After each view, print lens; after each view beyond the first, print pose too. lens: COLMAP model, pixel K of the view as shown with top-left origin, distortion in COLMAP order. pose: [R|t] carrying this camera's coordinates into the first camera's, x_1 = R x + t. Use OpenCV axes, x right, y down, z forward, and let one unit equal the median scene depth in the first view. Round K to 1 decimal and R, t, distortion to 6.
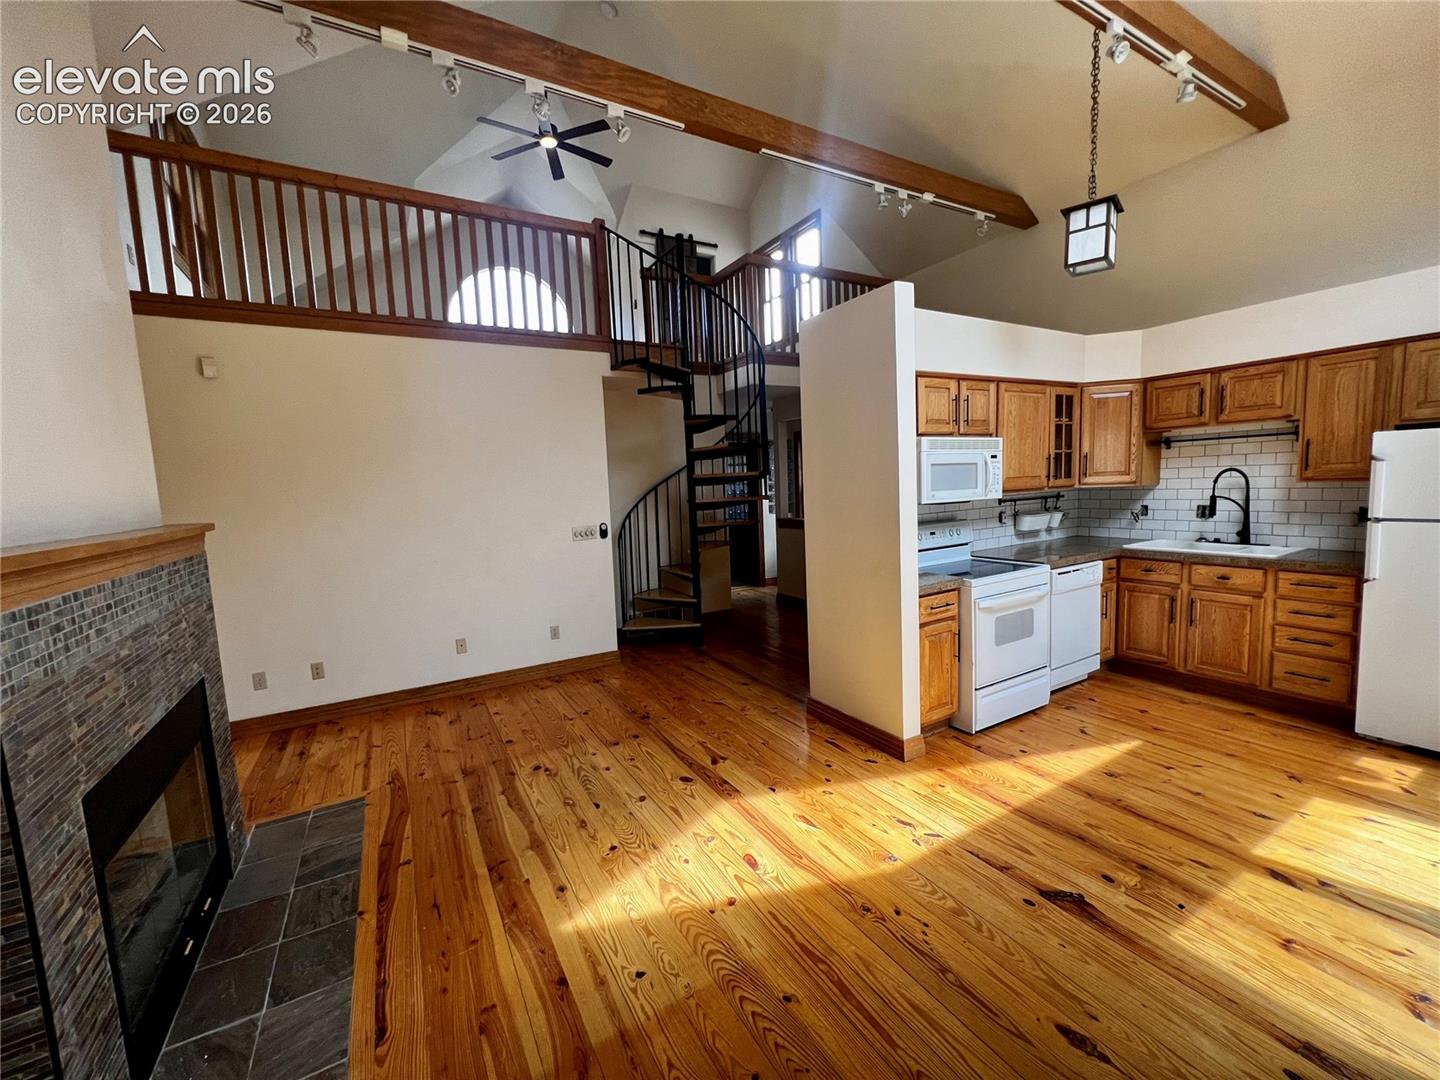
lens RADIAL K [[579.2, 0, 720.0], [0, 579.2, 540.0], [0, 0, 1]] dist [0.009180, -0.000338]
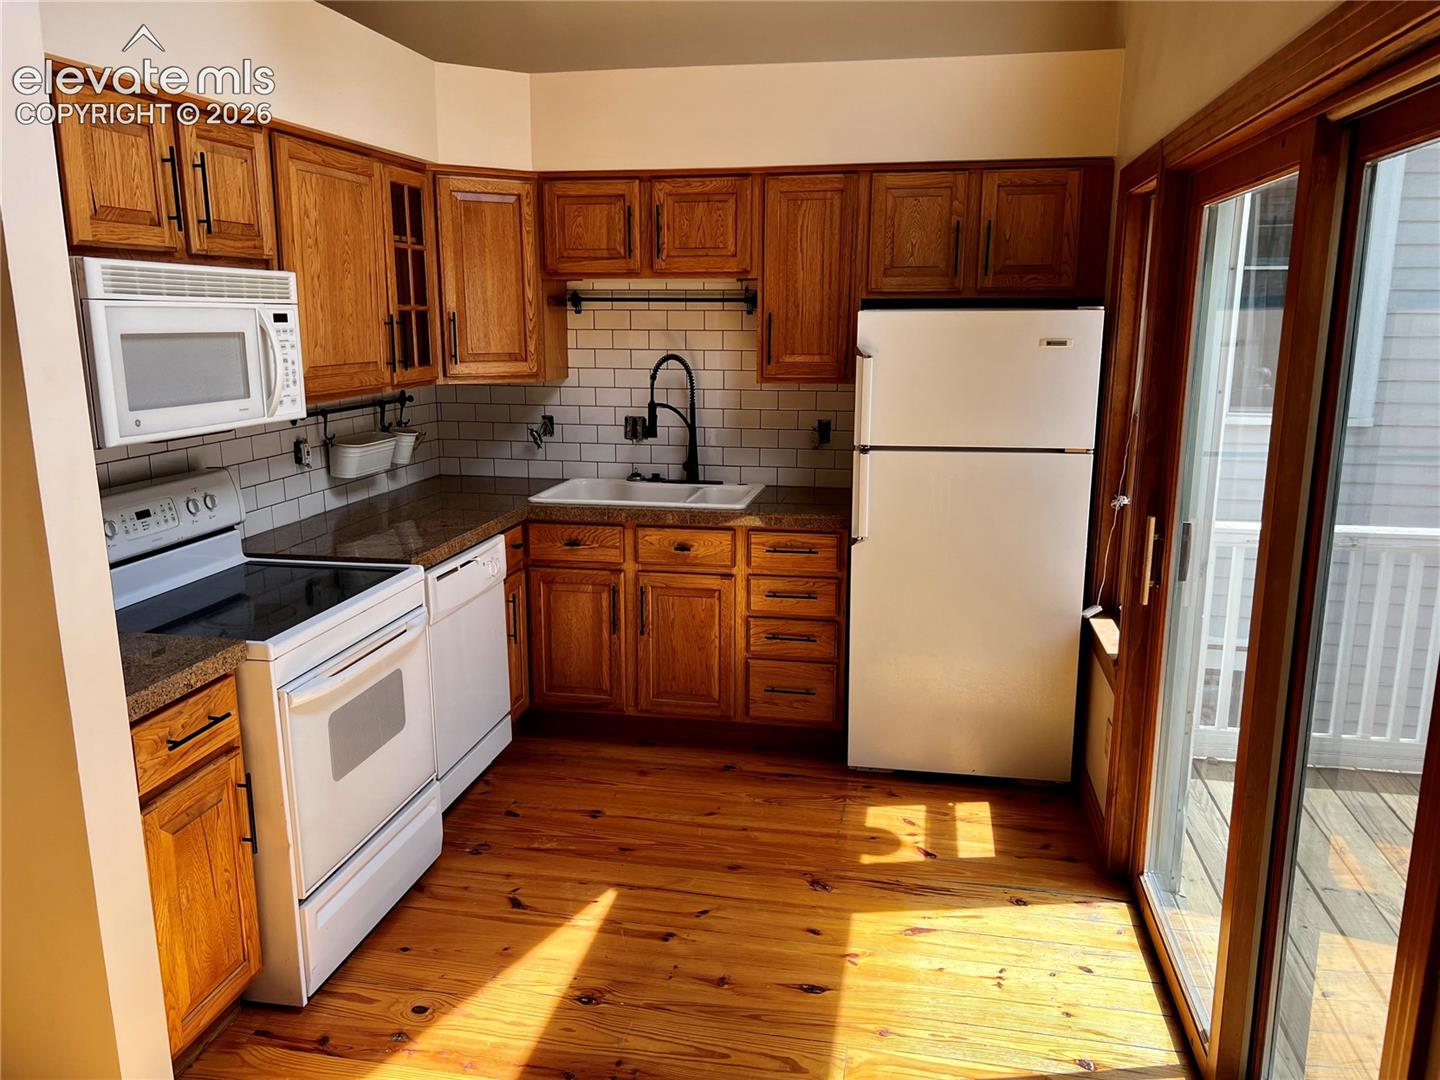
lens RADIAL K [[1082.7, 0, 720.0], [0, 1082.7, 540.0], [0, 0, 1]] dist [0.079862, -0.105588]
pose [[0.655195, -0.115958, 0.746507, 0.078190], [0.050171, 0.992647, 0.110158, -0.057140], [-0.753792, -0.034722, 0.656195, 0.250104]]
